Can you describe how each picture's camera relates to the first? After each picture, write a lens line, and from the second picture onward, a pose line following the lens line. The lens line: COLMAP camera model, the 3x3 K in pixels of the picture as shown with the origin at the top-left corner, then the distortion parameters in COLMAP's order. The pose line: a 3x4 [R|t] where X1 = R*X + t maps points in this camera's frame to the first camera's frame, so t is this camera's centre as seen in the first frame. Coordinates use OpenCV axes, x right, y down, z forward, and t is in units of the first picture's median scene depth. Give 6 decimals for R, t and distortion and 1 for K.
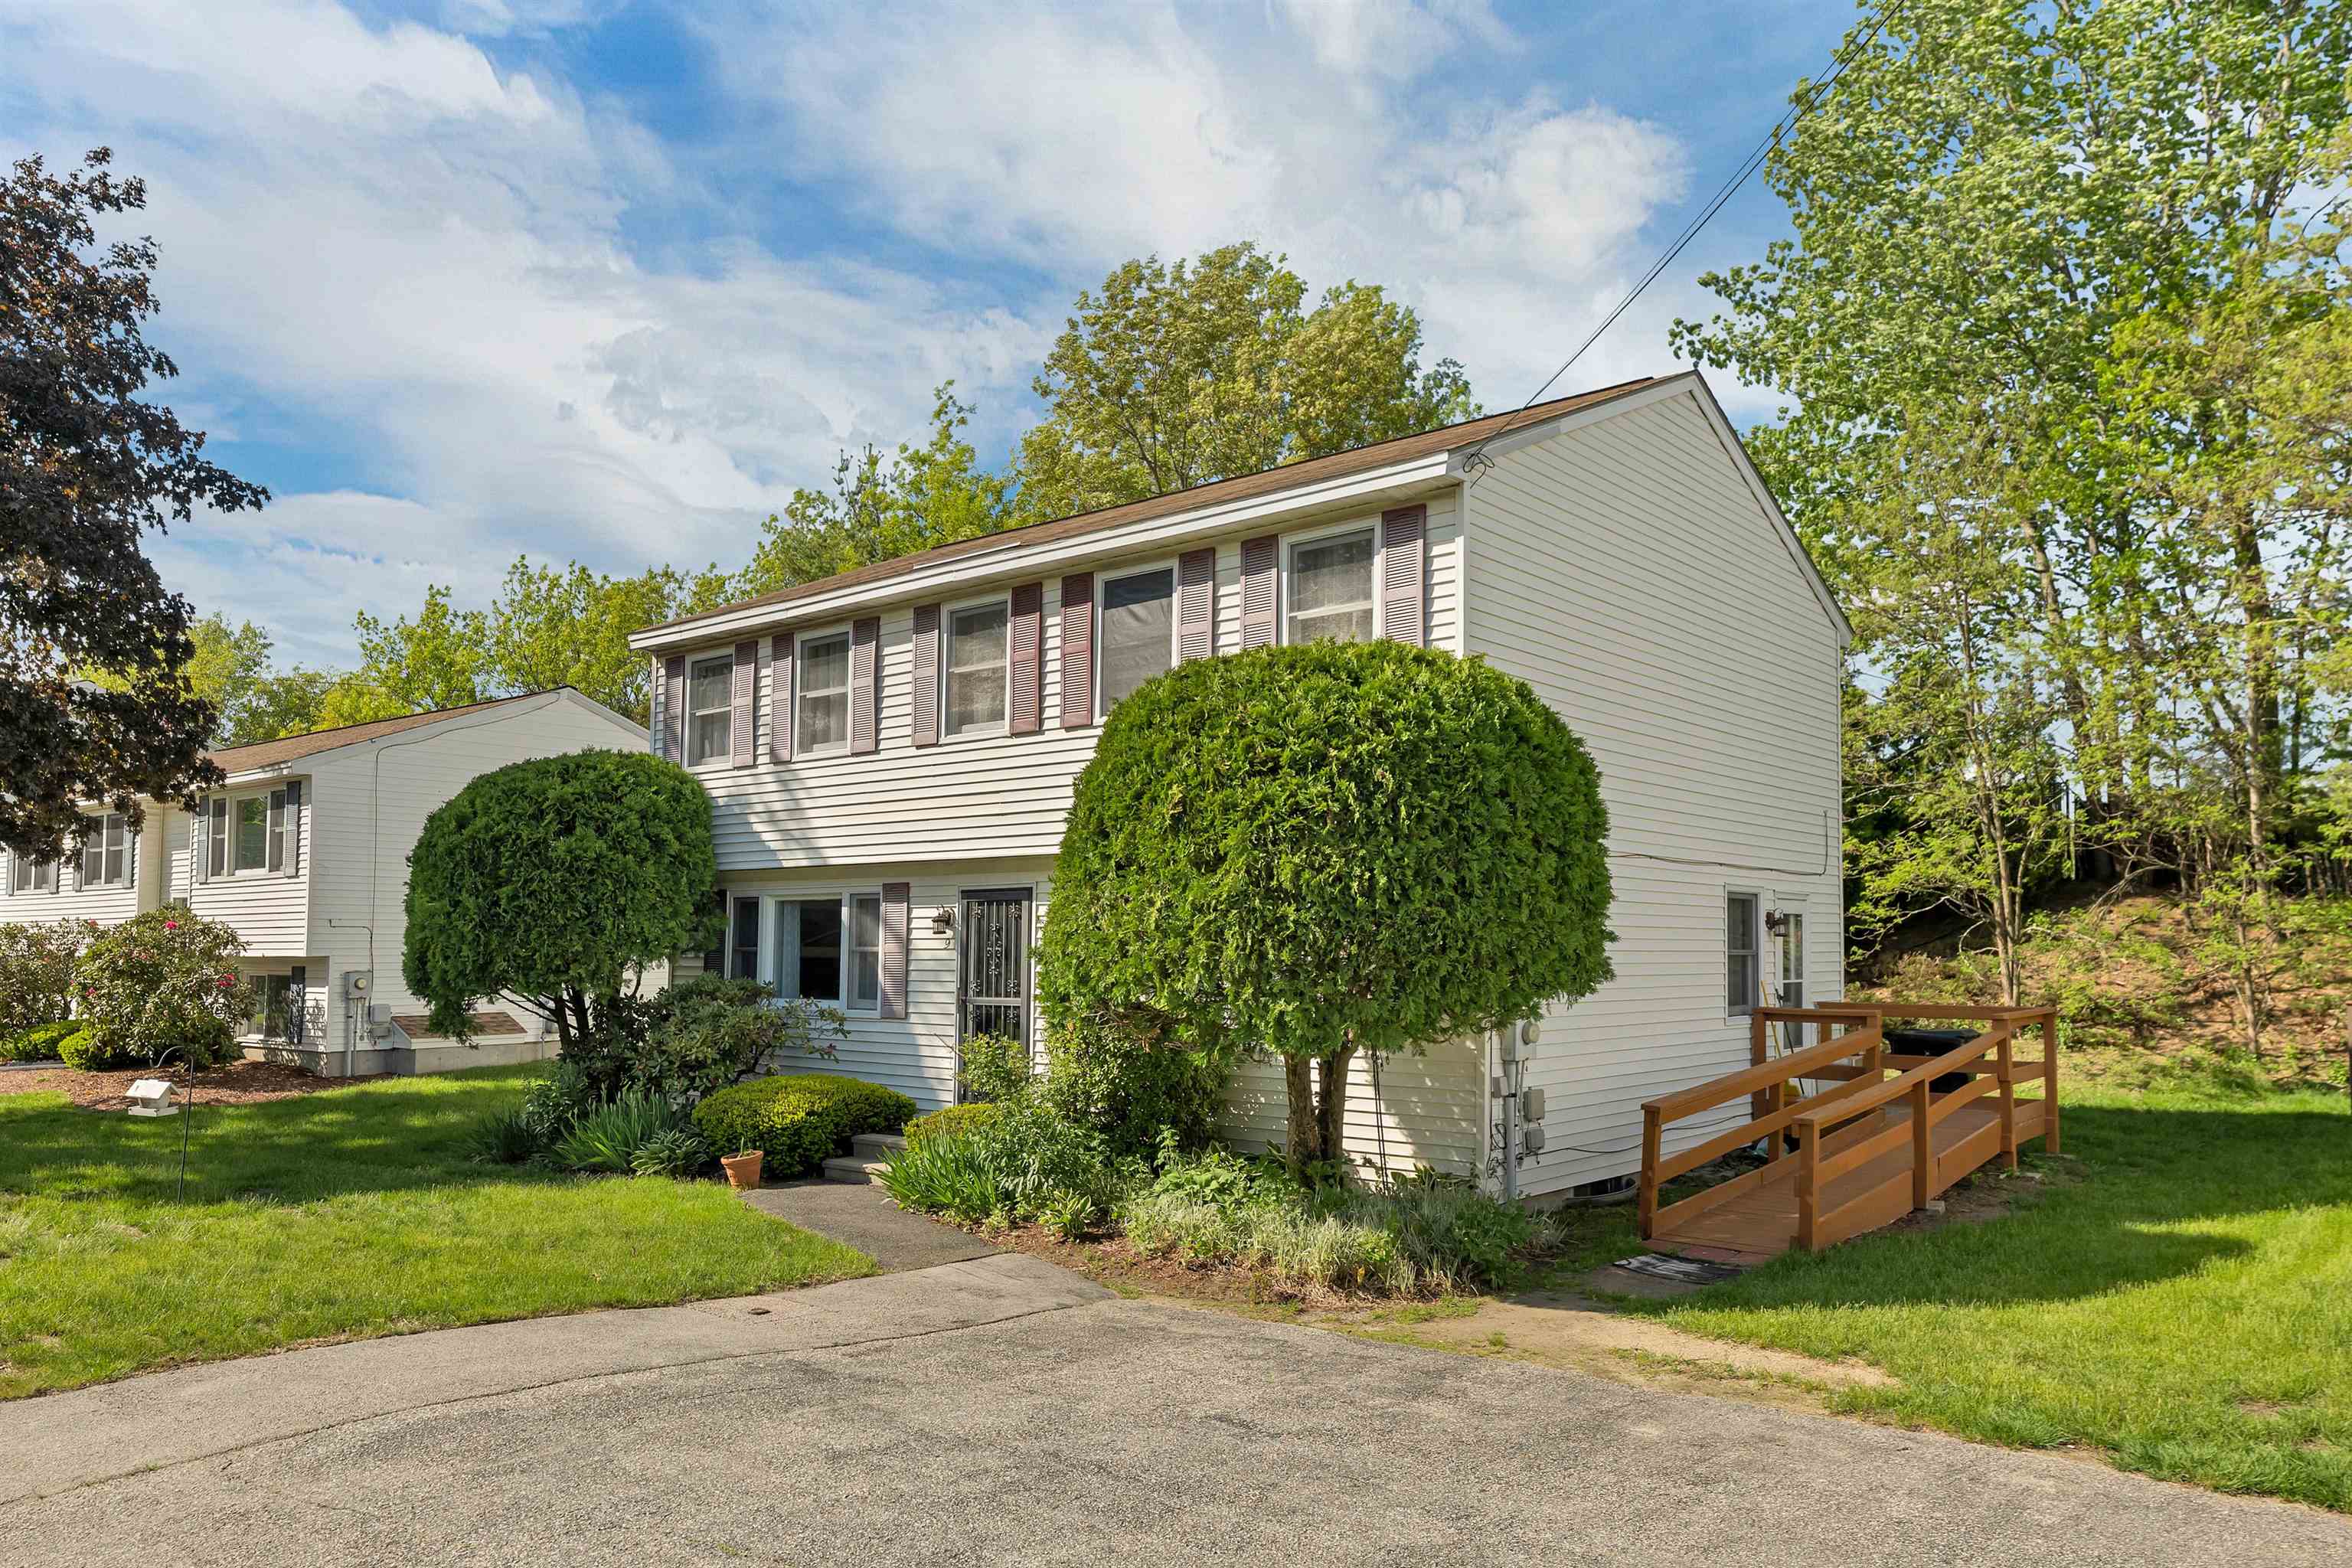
lens RADIAL K [[1652.7, 0, 1176.0], [0, 1652.7, 784.0], [0, 0, 1]] dist [0.020787, 0.000250]
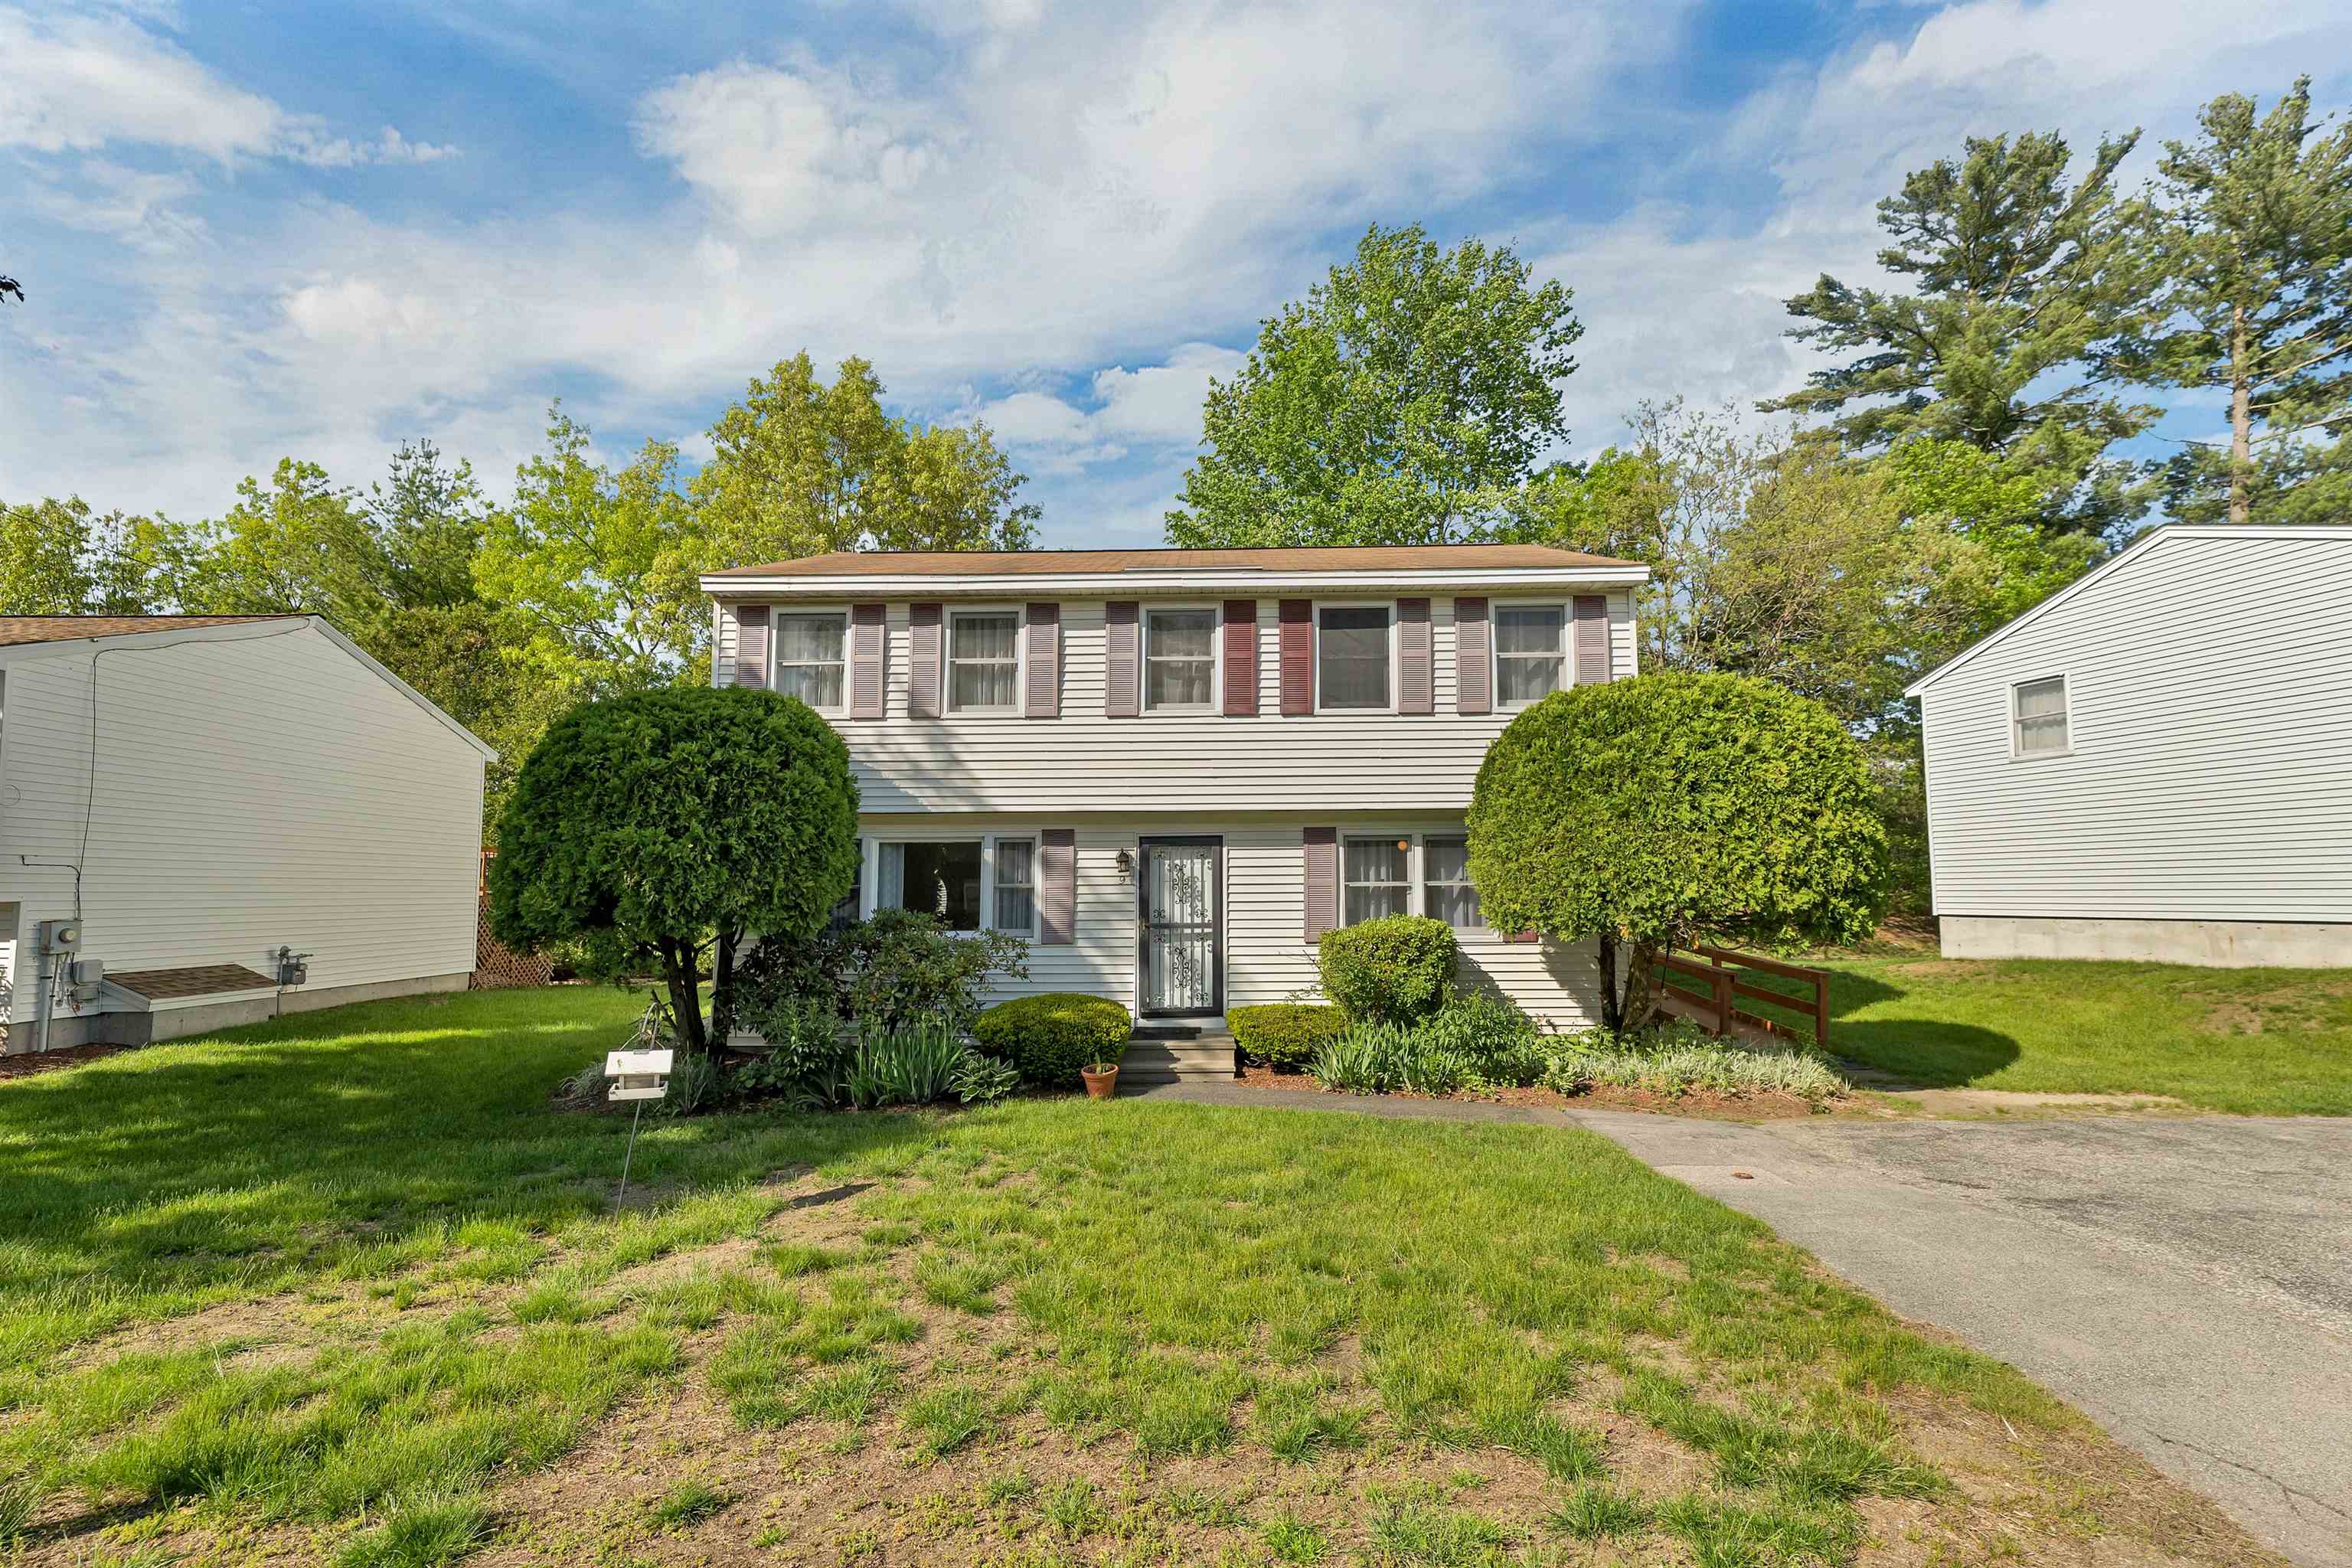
lens RADIAL K [[969.8, 0, 1176.0], [0, 969.8, 784.0], [0, 0, 1]] dist [0.012606, -0.000121]
pose [[0.770265, 0.070104, 0.633860, -0.549326], [-0.056709, 0.997531, -0.041412, 0.051593], [-0.635198, -0.004047, 0.772339, 0.412255]]
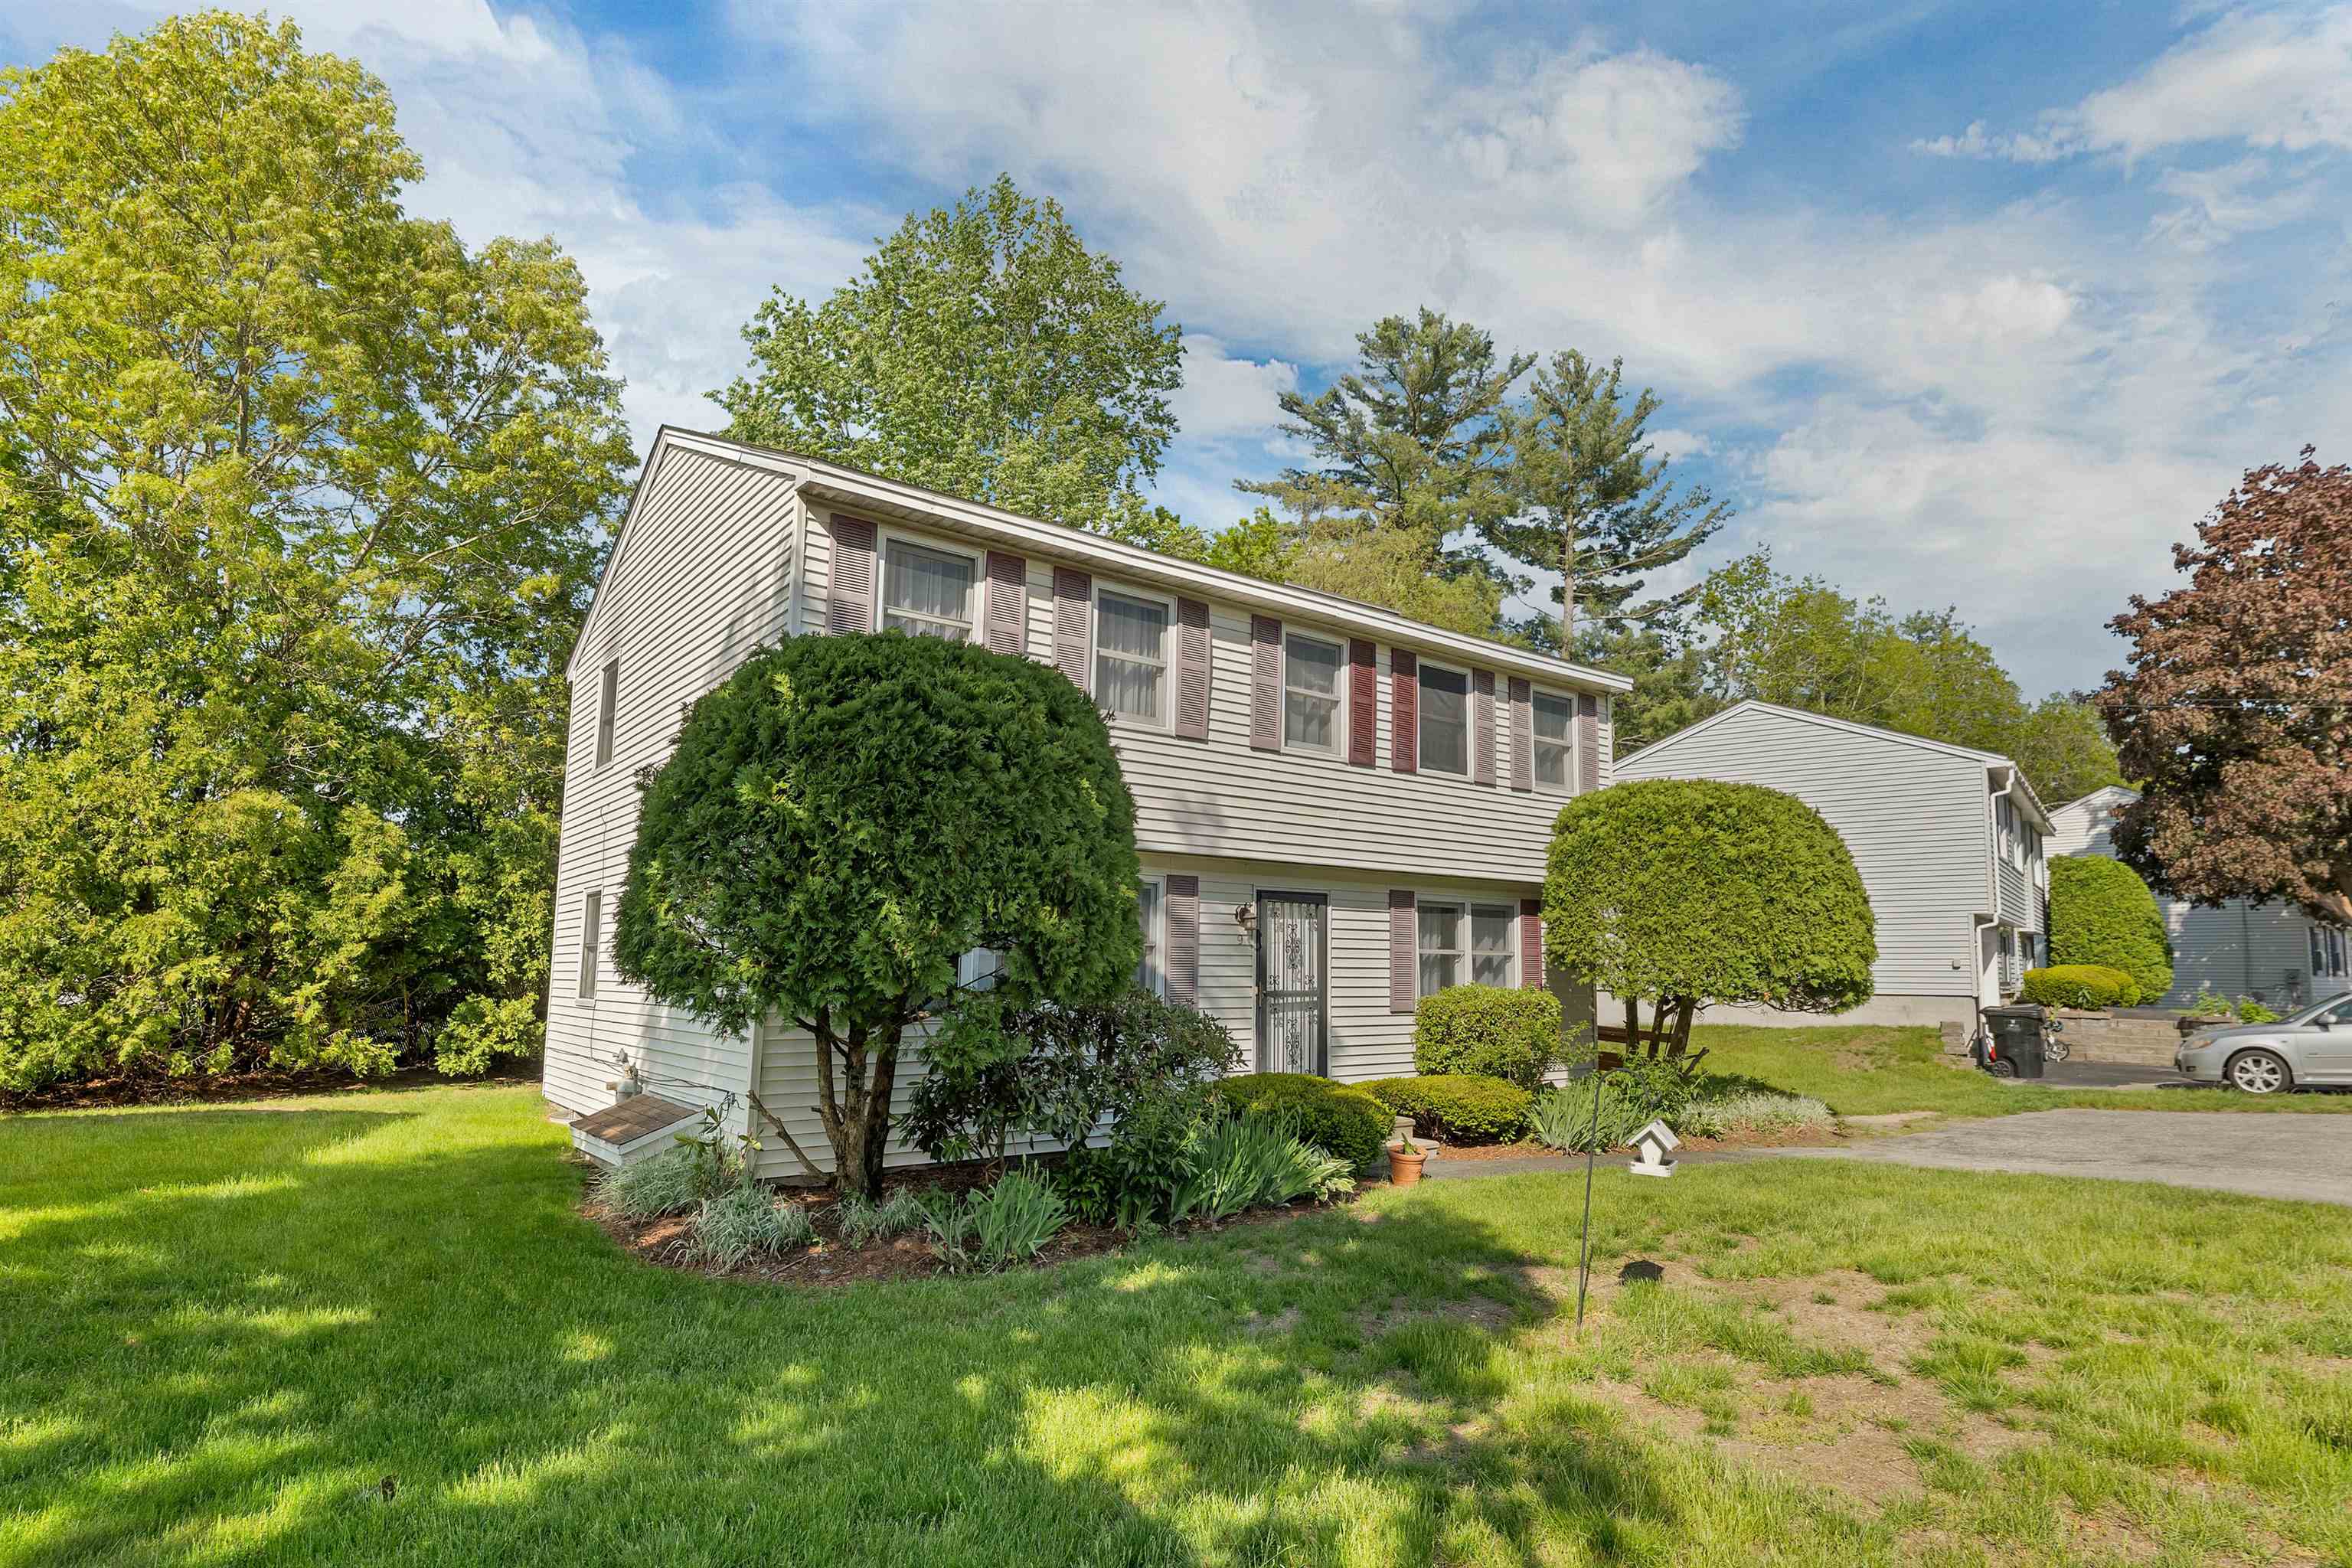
lens RADIAL K [[1208.9, 0, 1176.0], [0, 1208.9, 784.0], [0, 0, 1]] dist [0.026051, -0.000068]
pose [[0.213013, 0.152124, 0.965134, -0.868997], [-0.106196, 0.985557, -0.131905, 0.101630], [-0.971261, -0.074396, 0.226092, 0.851959]]
